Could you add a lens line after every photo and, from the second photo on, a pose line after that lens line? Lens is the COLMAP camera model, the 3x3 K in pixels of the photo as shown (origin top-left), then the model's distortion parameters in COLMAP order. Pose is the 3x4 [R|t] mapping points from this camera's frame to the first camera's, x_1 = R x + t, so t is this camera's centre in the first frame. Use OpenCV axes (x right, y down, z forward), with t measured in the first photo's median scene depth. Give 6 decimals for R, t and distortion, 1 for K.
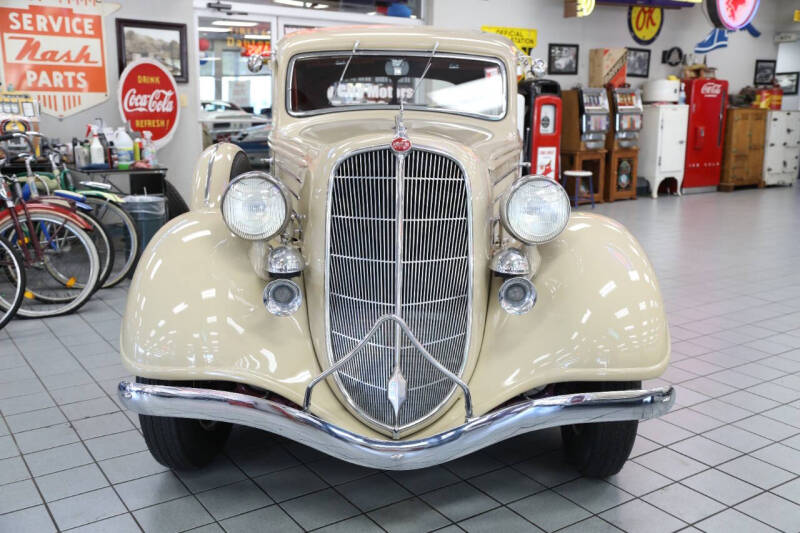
lens RADIAL K [[807.7, 0, 400.0], [0, 807.7, 266.5], [0, 0, 1]] dist [0.030848, 0.043114]
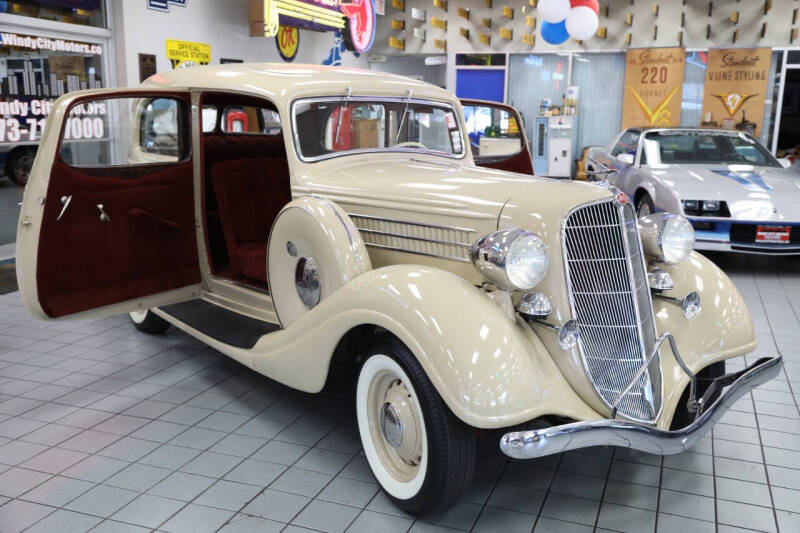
lens RADIAL K [[807.7, 0, 400.0], [0, 807.7, 266.5], [0, 0, 1]] dist [0.030848, 0.043114]
pose [[0.816289, -0.111902, 0.566701, -0.342005], [0.108455, 0.993300, 0.039918, -0.045756], [-0.567371, 0.028877, 0.822956, 0.059727]]
